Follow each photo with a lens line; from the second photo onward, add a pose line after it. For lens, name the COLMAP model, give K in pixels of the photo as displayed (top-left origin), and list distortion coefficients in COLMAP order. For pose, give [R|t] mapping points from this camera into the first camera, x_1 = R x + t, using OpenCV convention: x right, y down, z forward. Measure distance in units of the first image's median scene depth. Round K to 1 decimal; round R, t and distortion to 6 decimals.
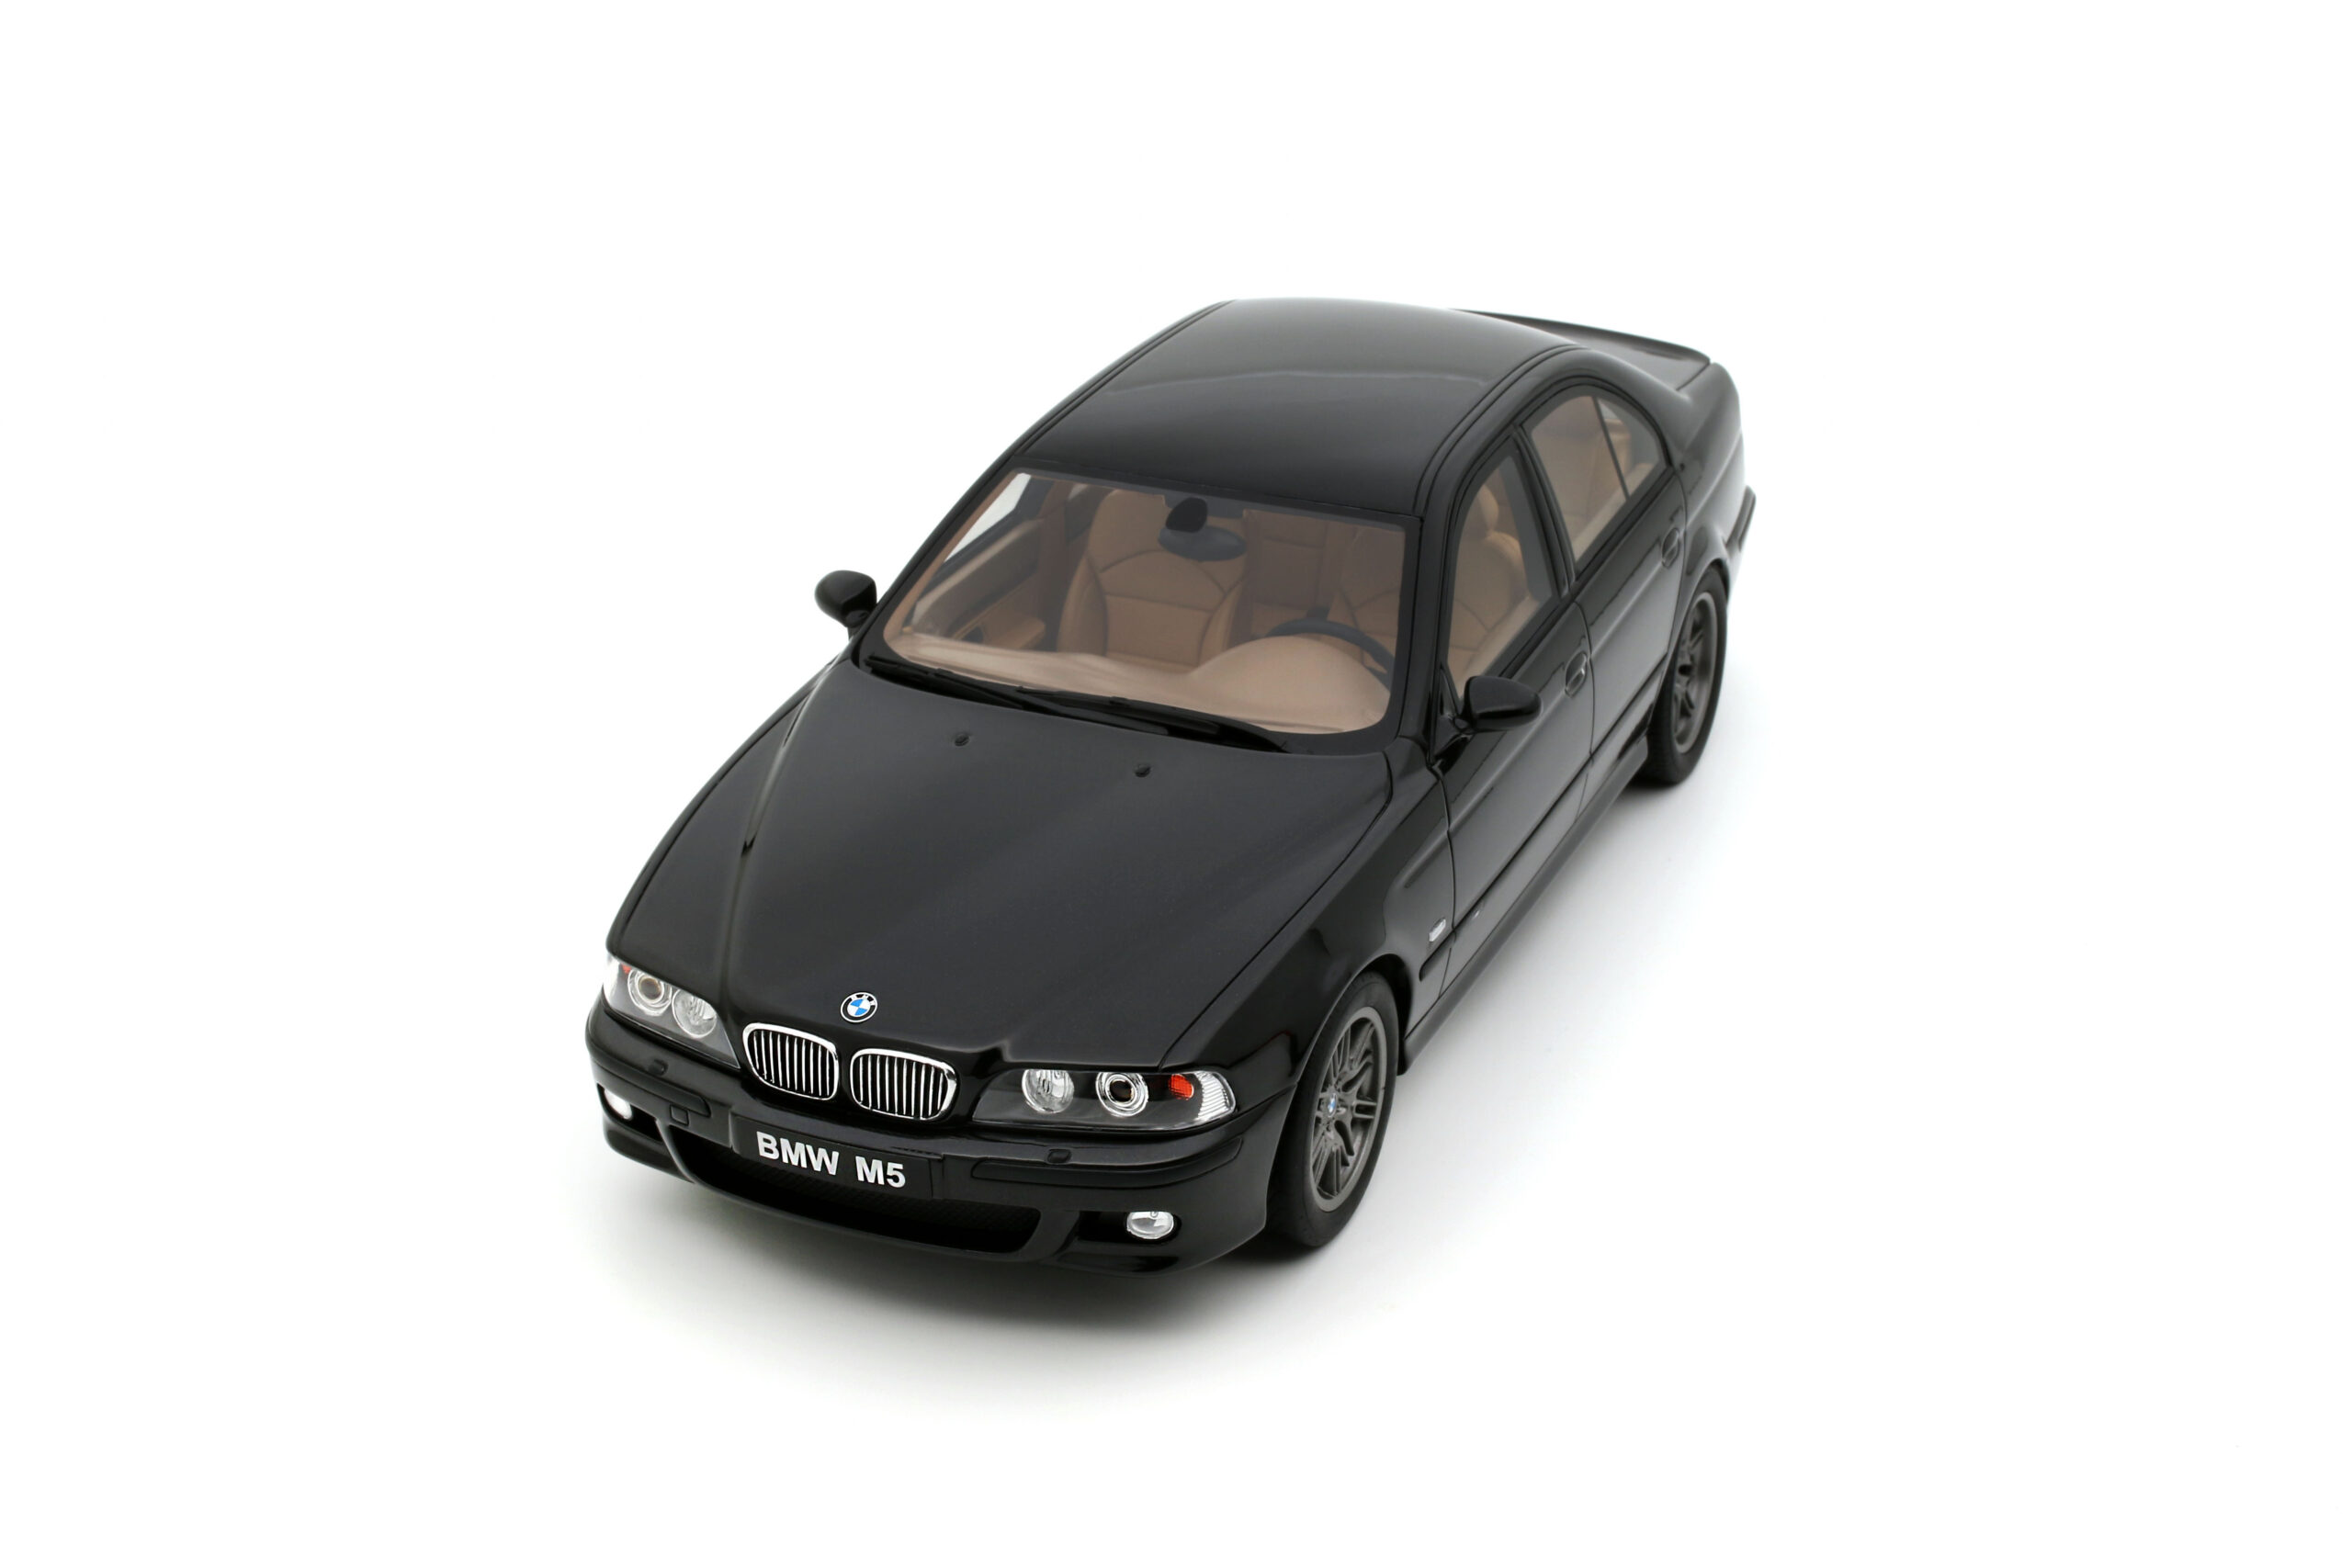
lens RADIAL K [[3991.1, 0, 1176.0], [0, 3991.1, 784.0], [0, 0, 1]] dist [-0.393741, -0.017119]
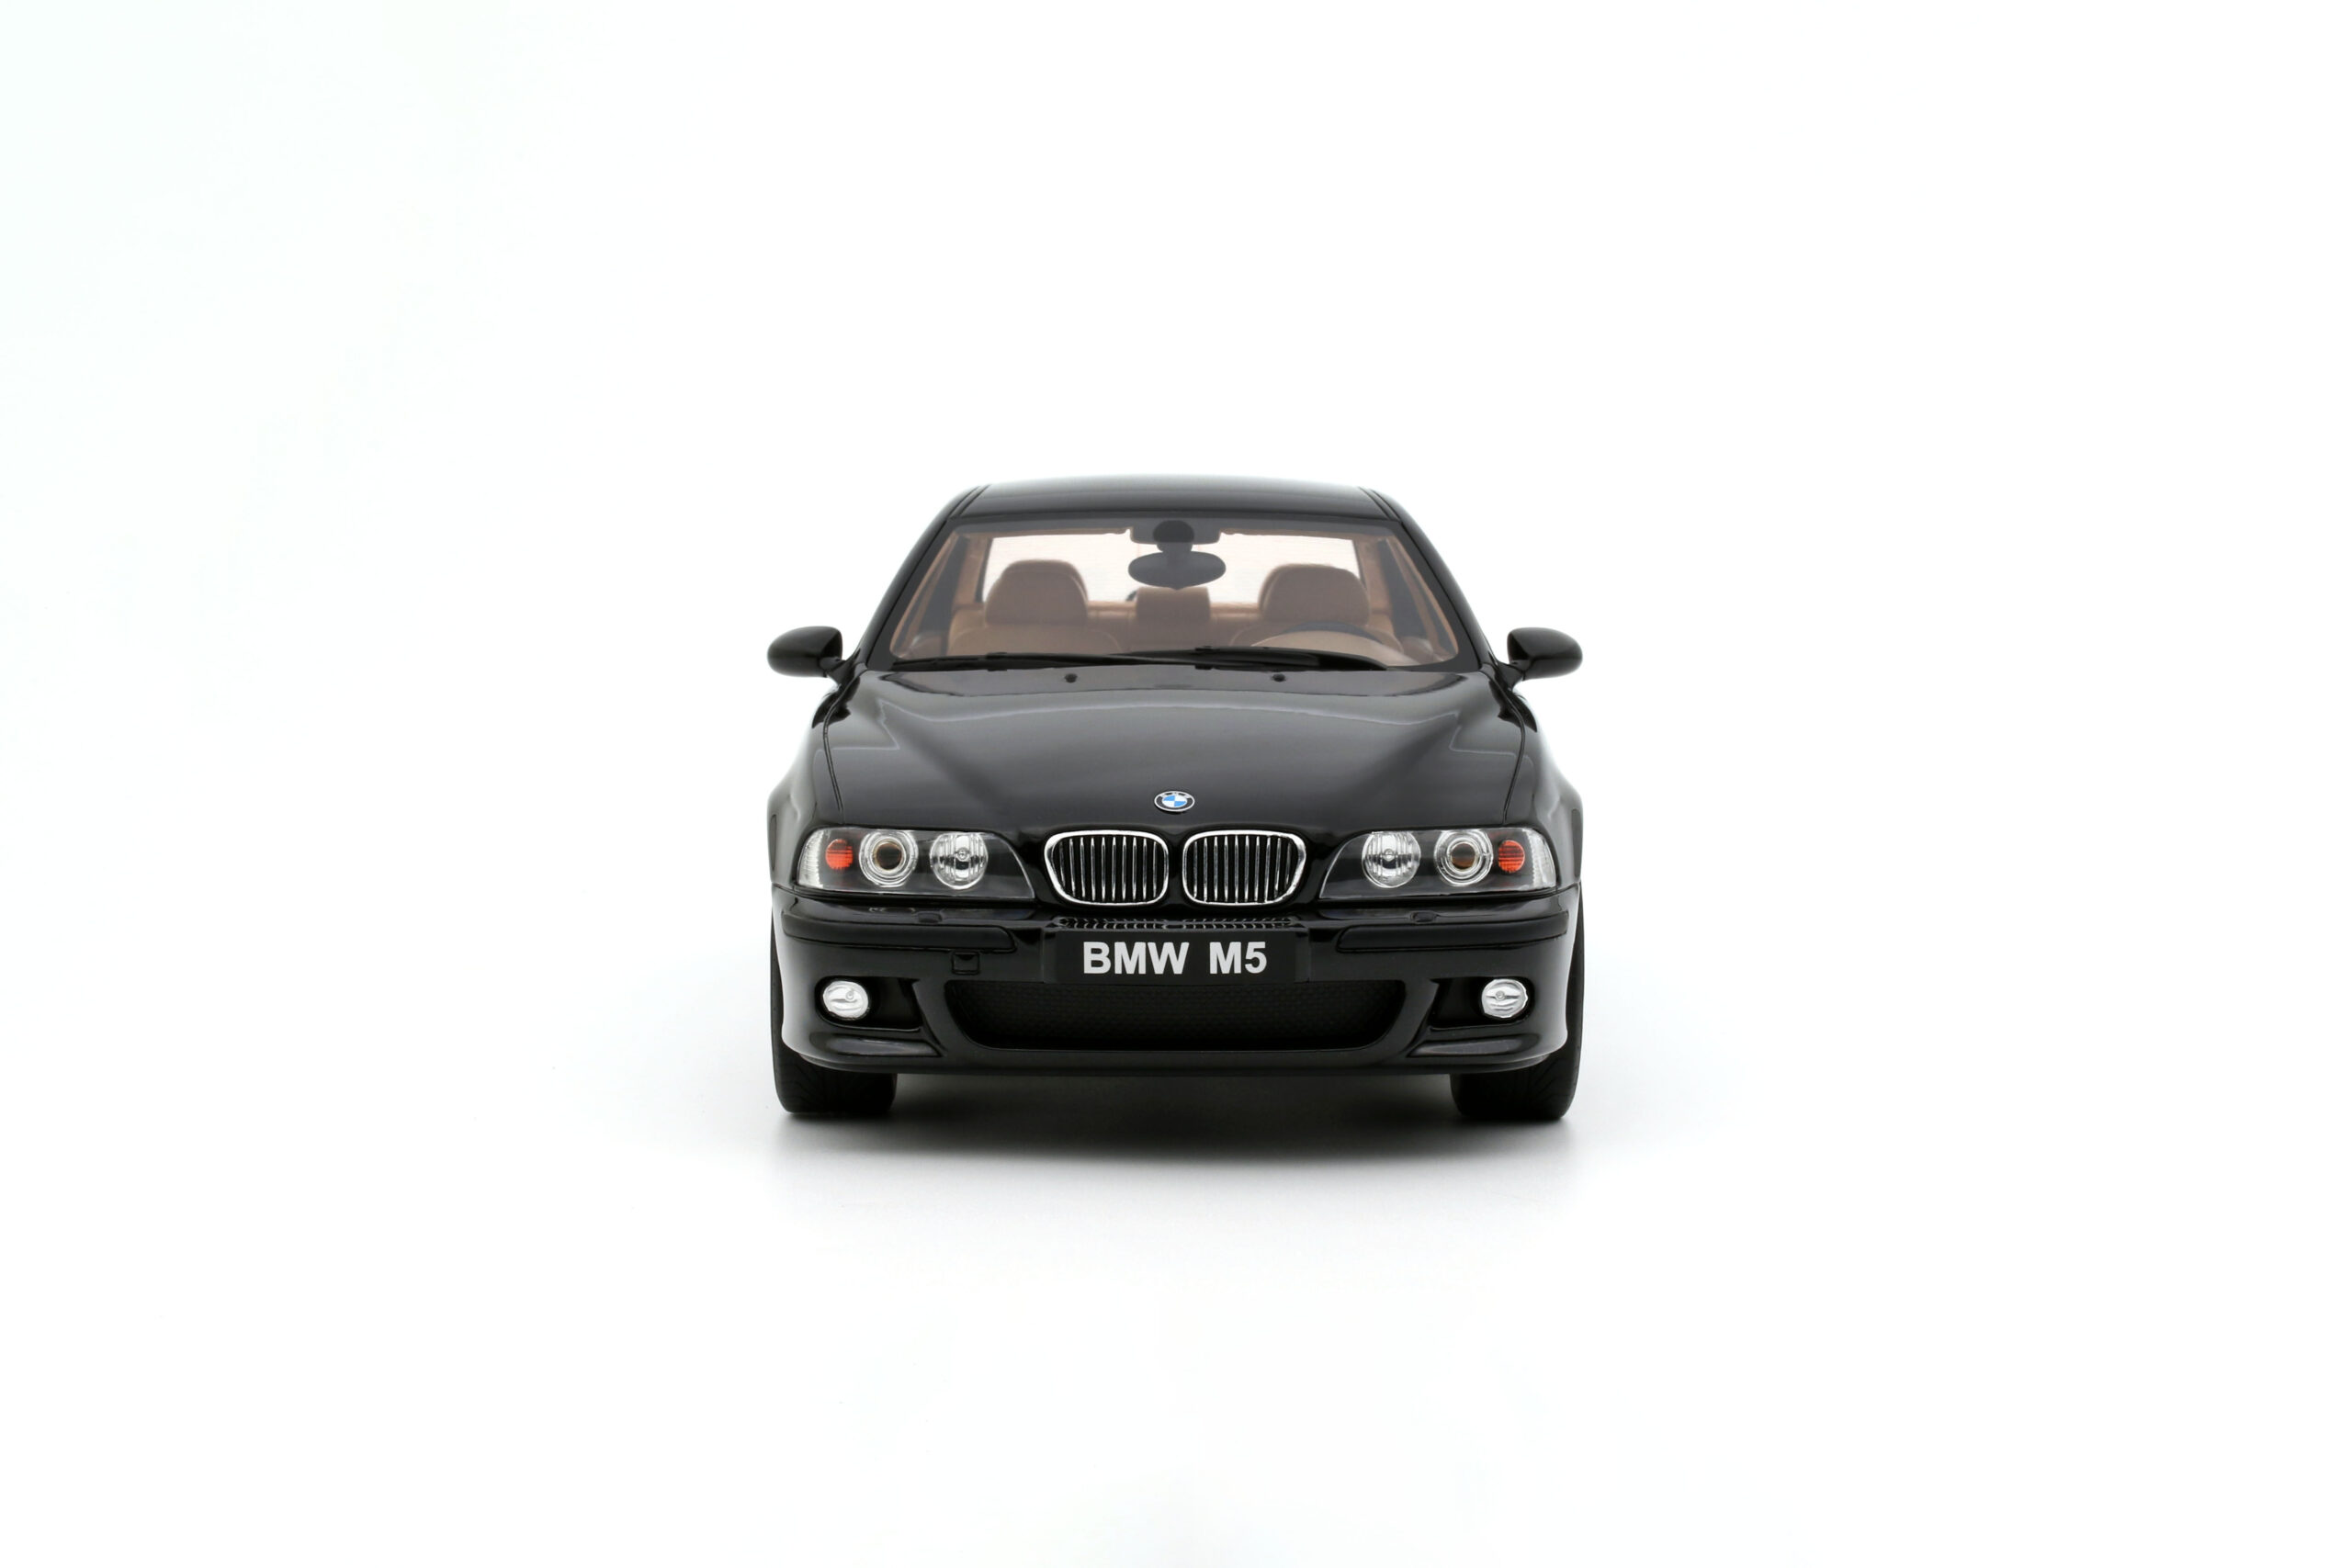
lens RADIAL K [[3991.1, 0, 1176.0], [0, 3991.1, 784.0], [0, 0, 1]] dist [-0.393741, -0.017119]
pose [[0.912120, -0.025274, 0.409142, -0.461801], [0.163723, 0.937494, -0.307083, 0.339503], [-0.375807, 0.347083, 0.859245, 0.196639]]
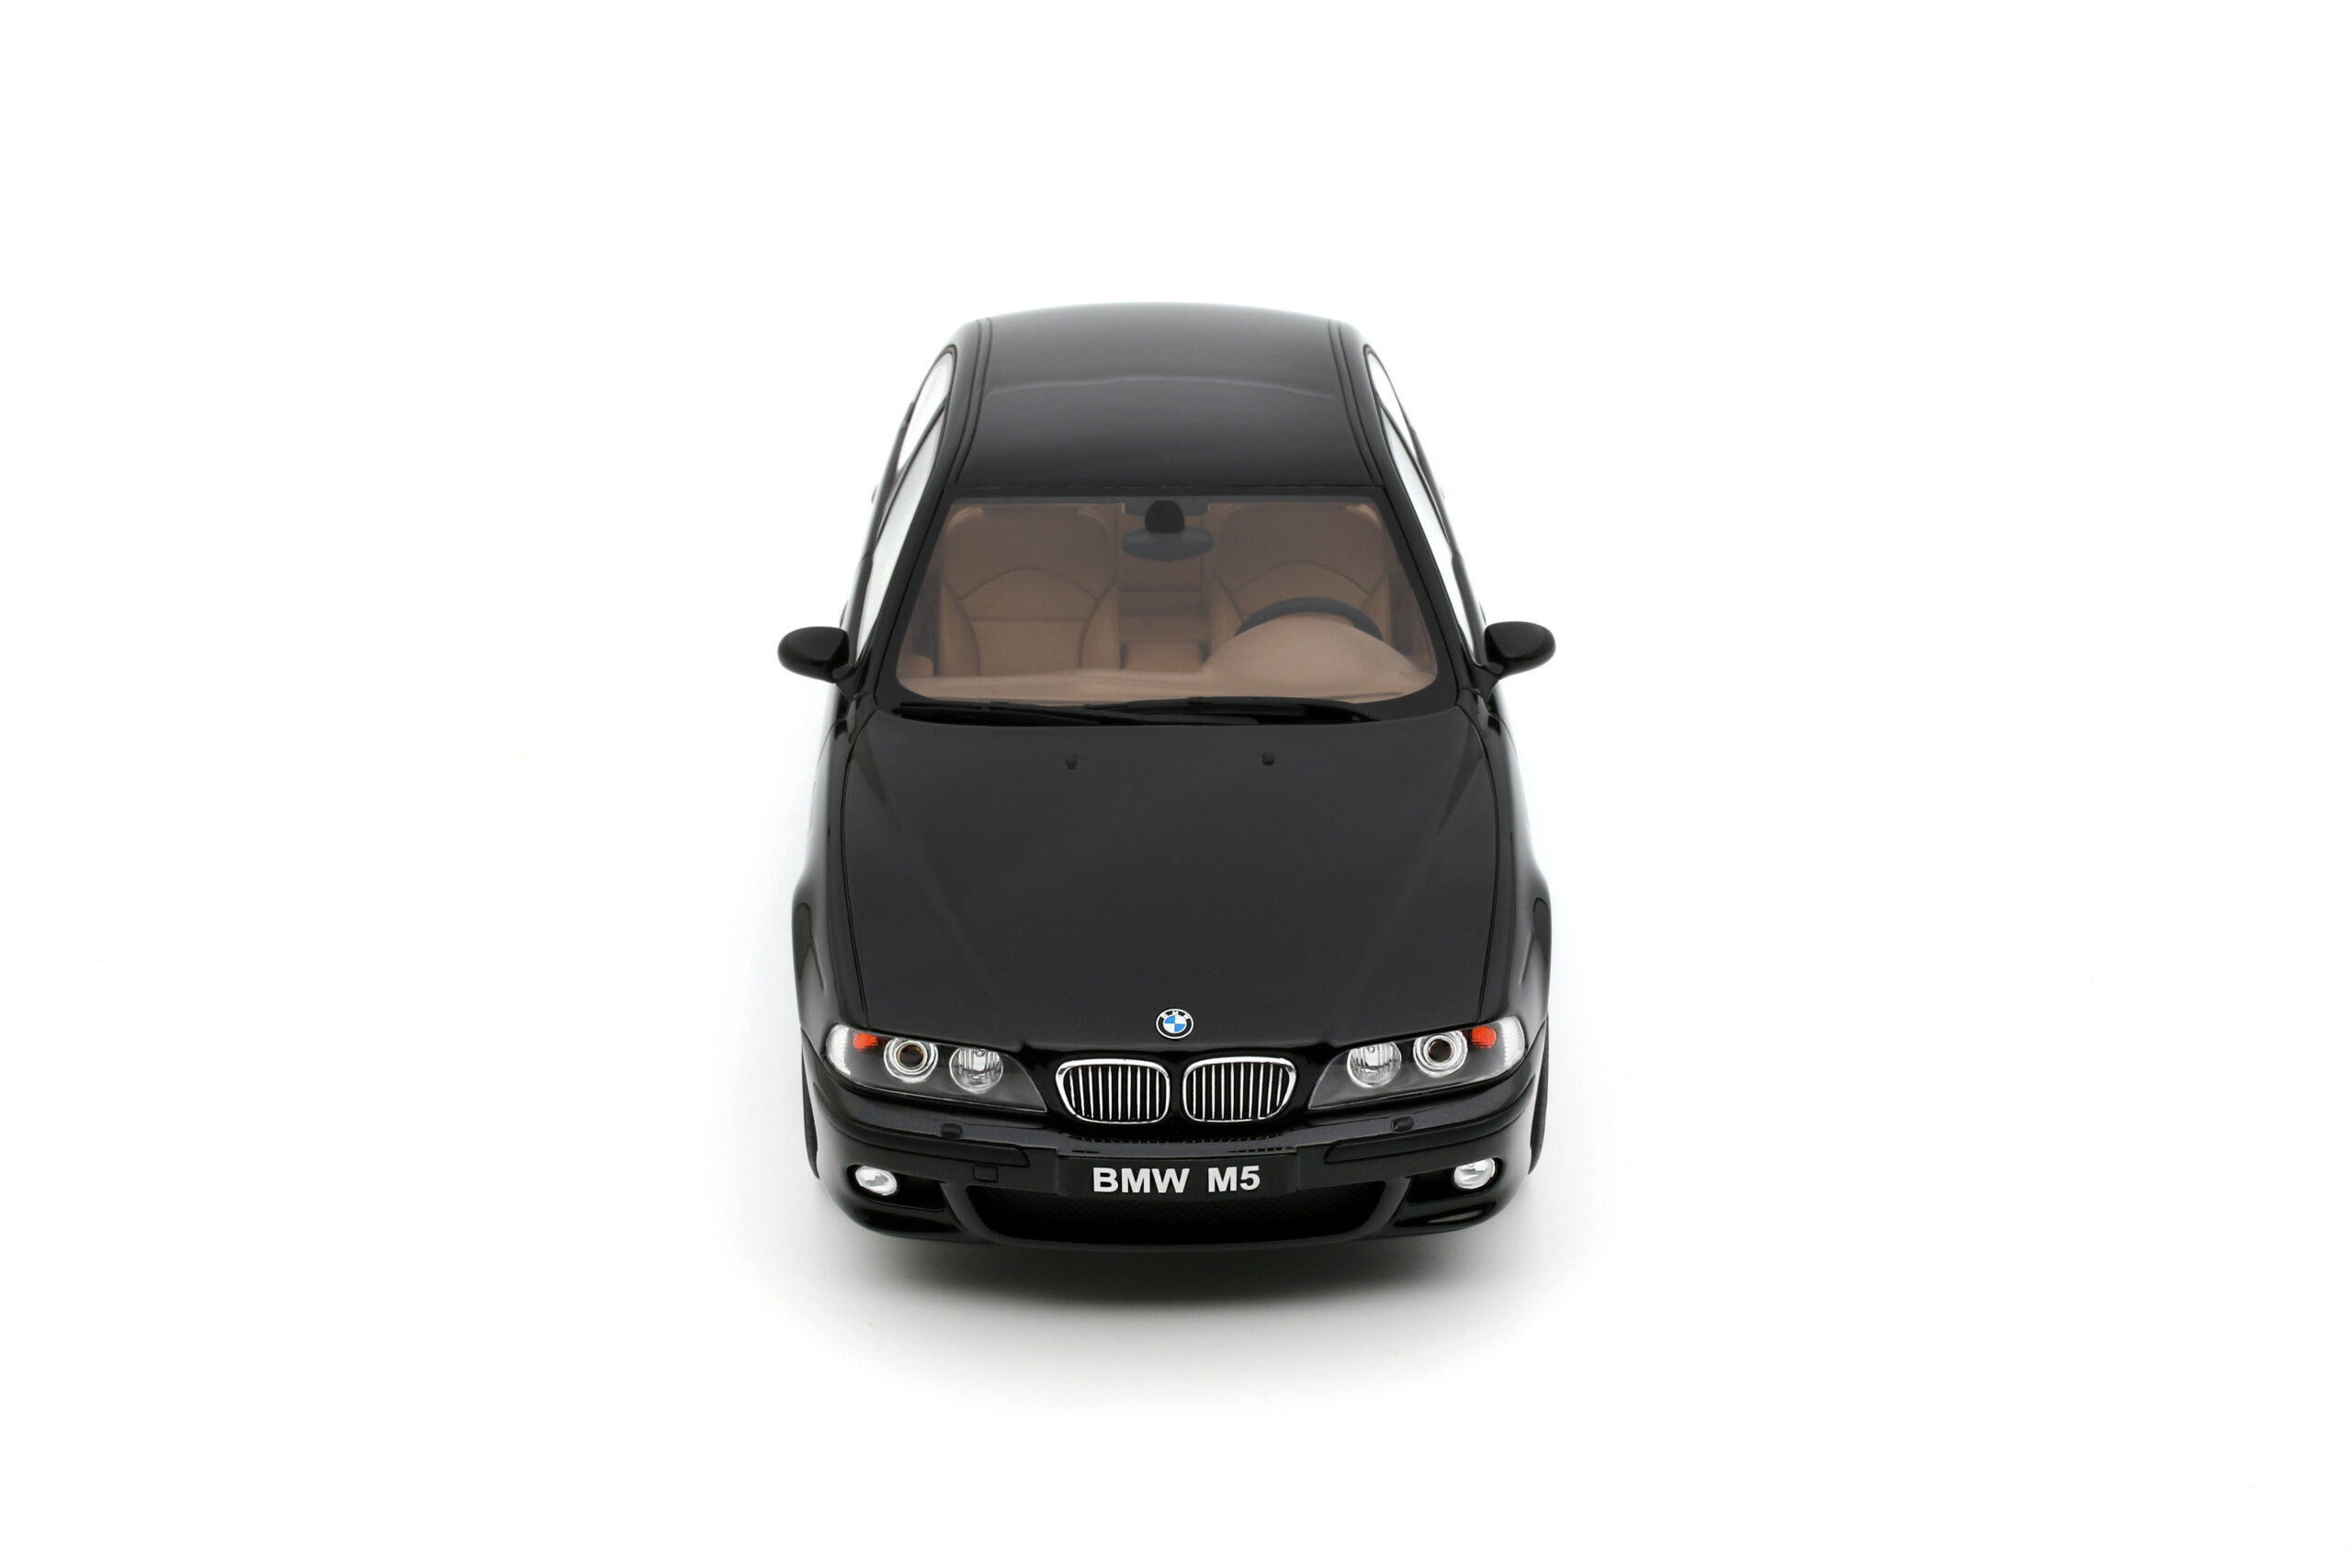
lens RADIAL K [[3991.1, 0, 1176.0], [0, 3991.1, 784.0], [0, 0, 1]] dist [-0.393741, -0.017119]
pose [[0.907175, -0.168695, 0.385456, -0.458602], [0.172734, 0.984666, 0.024408, -0.028227], [-0.383663, 0.044439, 0.922403, 0.066663]]
